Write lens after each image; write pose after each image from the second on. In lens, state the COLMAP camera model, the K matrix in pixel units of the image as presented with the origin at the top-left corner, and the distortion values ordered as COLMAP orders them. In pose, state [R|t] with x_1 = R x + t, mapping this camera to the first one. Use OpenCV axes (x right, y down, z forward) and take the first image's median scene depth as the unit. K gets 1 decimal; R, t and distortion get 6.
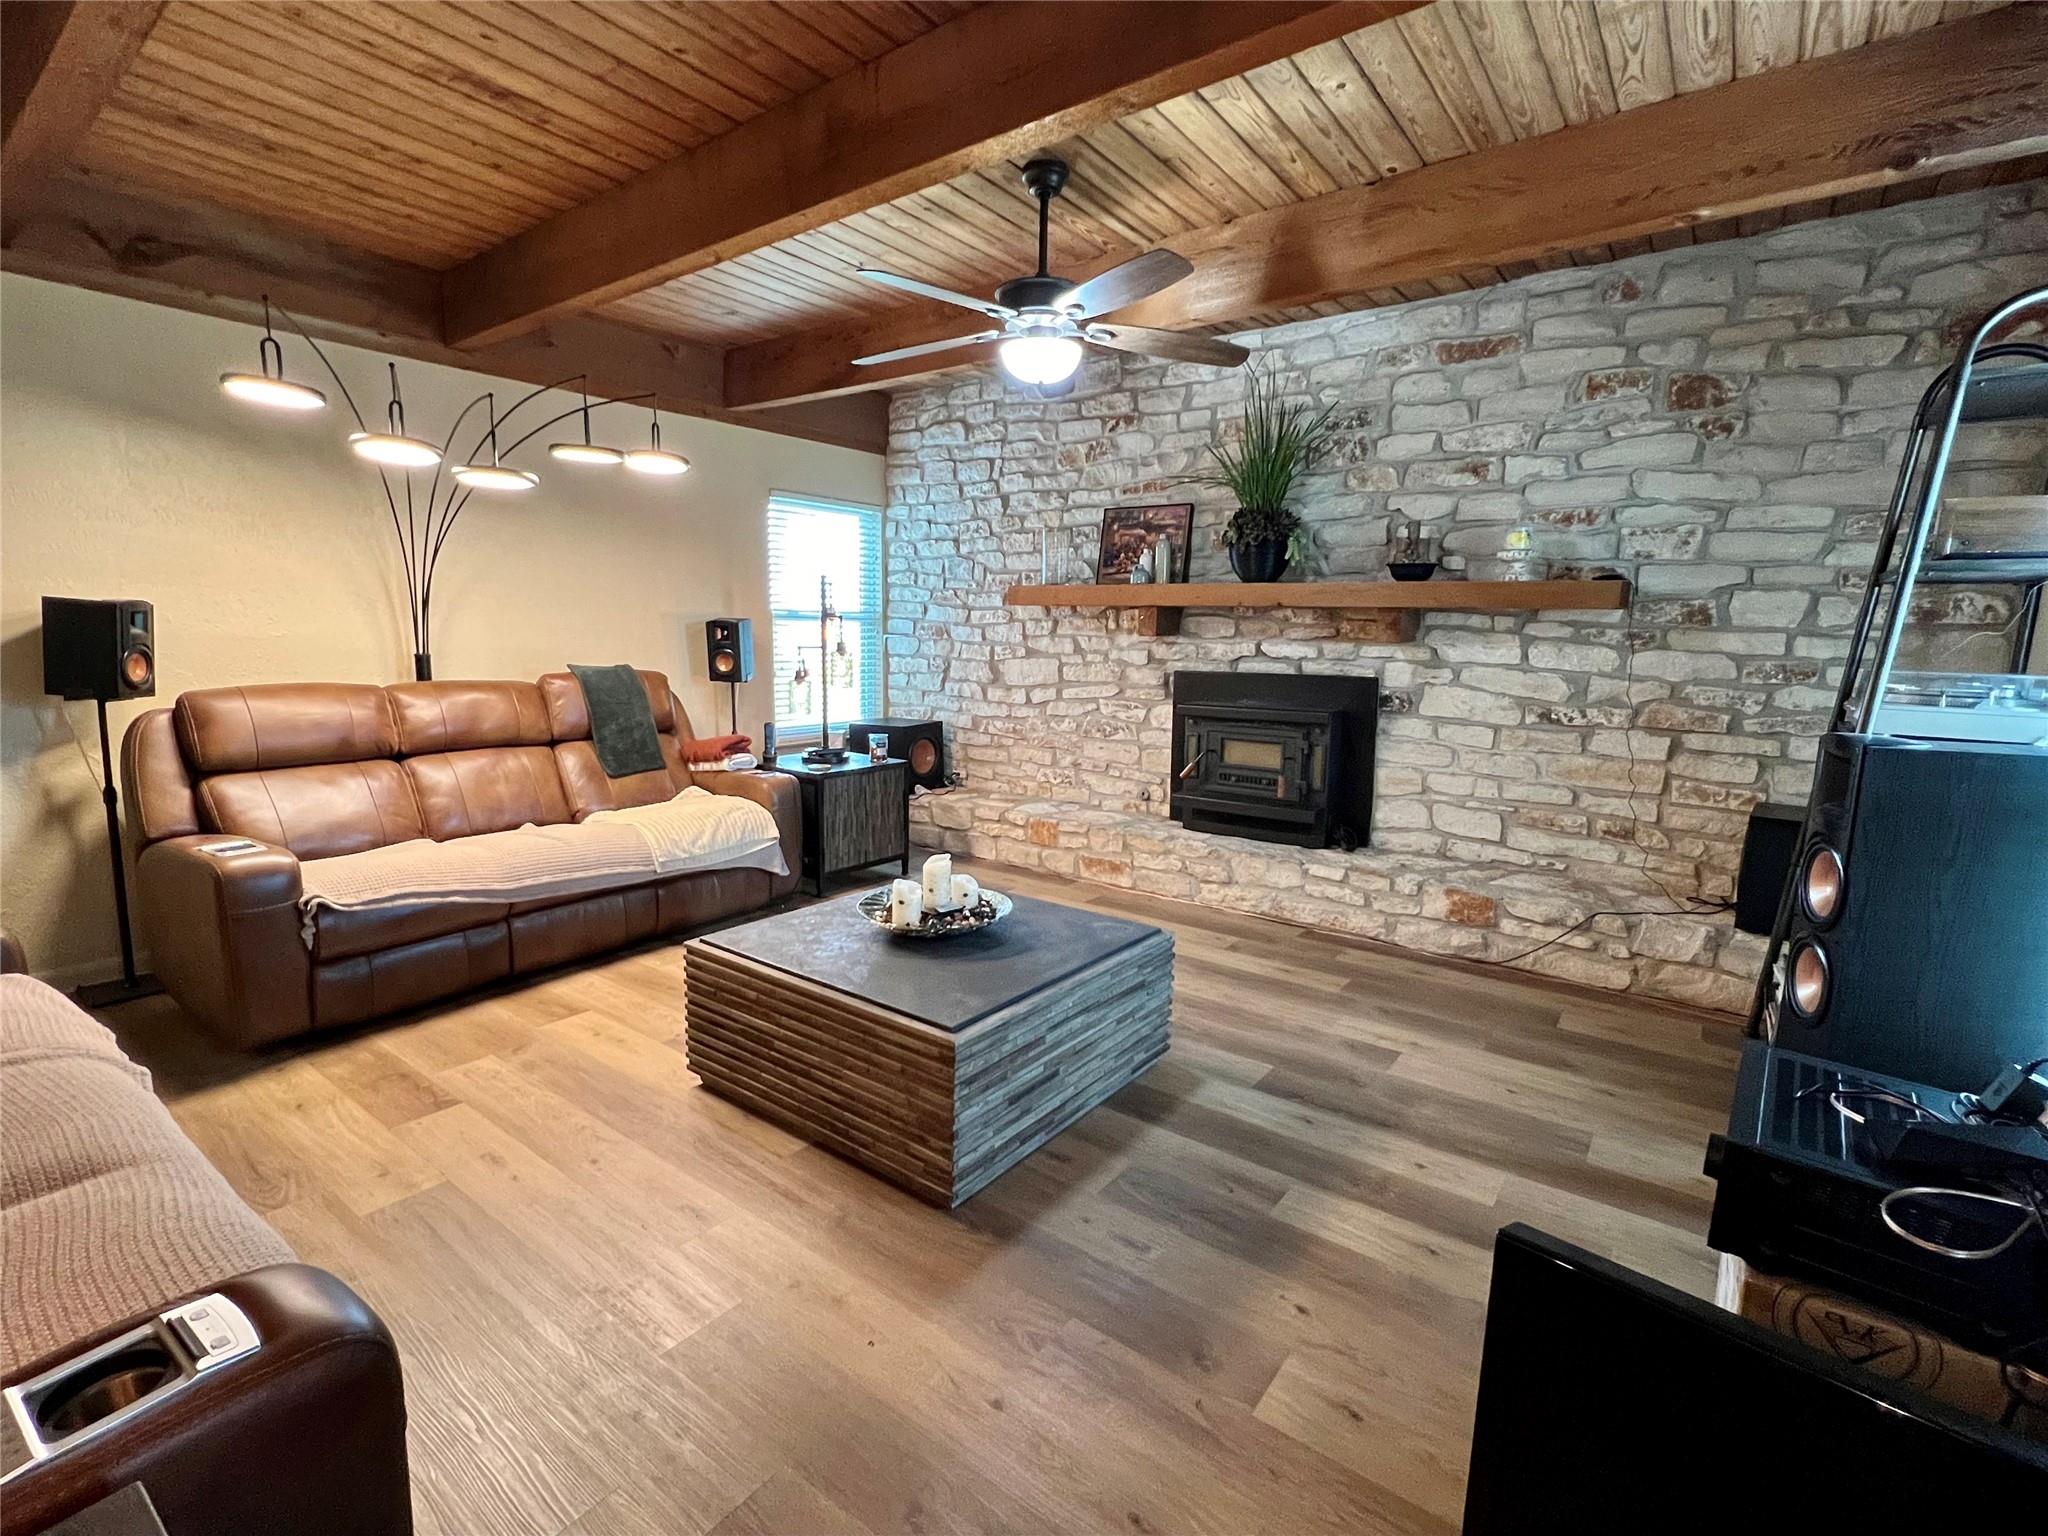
lens RADIAL K [[936.6, 0, 1025.6], [0, 936.6, 768.1], [0, 0, 1]] dist [-0.000369, -0.000752]
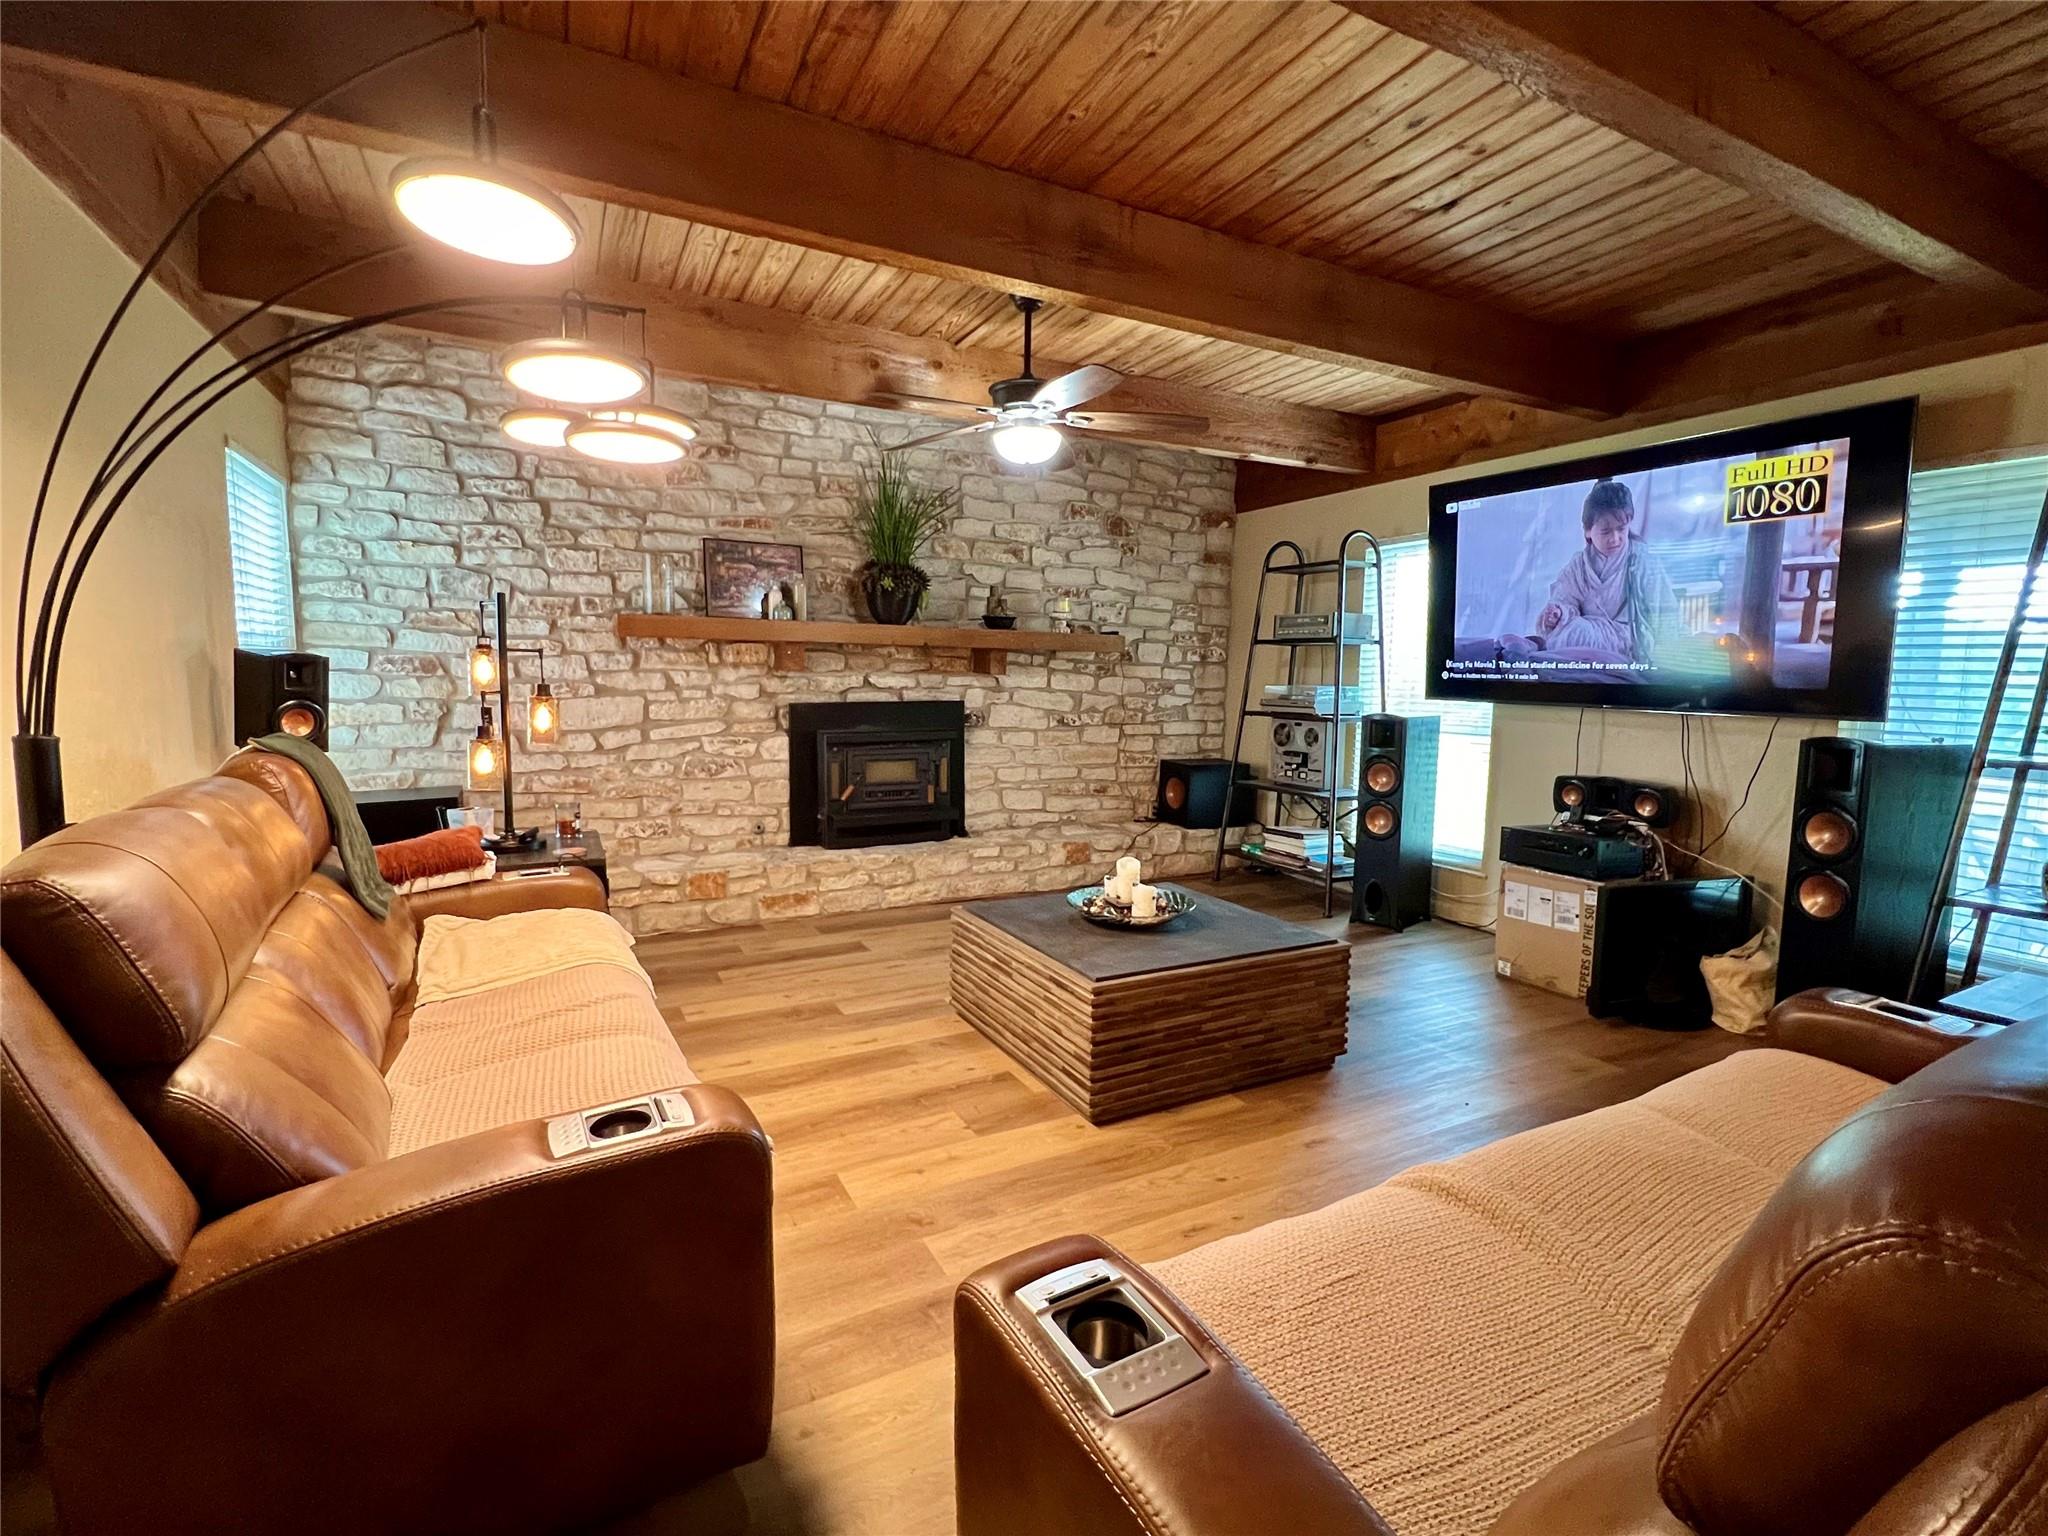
lens RADIAL K [[936.6, 0, 1021.3], [0, 936.6, 766.8], [0, 0, 1]] dist [-0.000369, -0.000752]
pose [[0.430021, -0.105667, 0.896614, -0.747812], [0.124492, 0.990580, 0.057034, -0.068222], [-0.894194, 0.087095, 0.439125, 0.354741]]
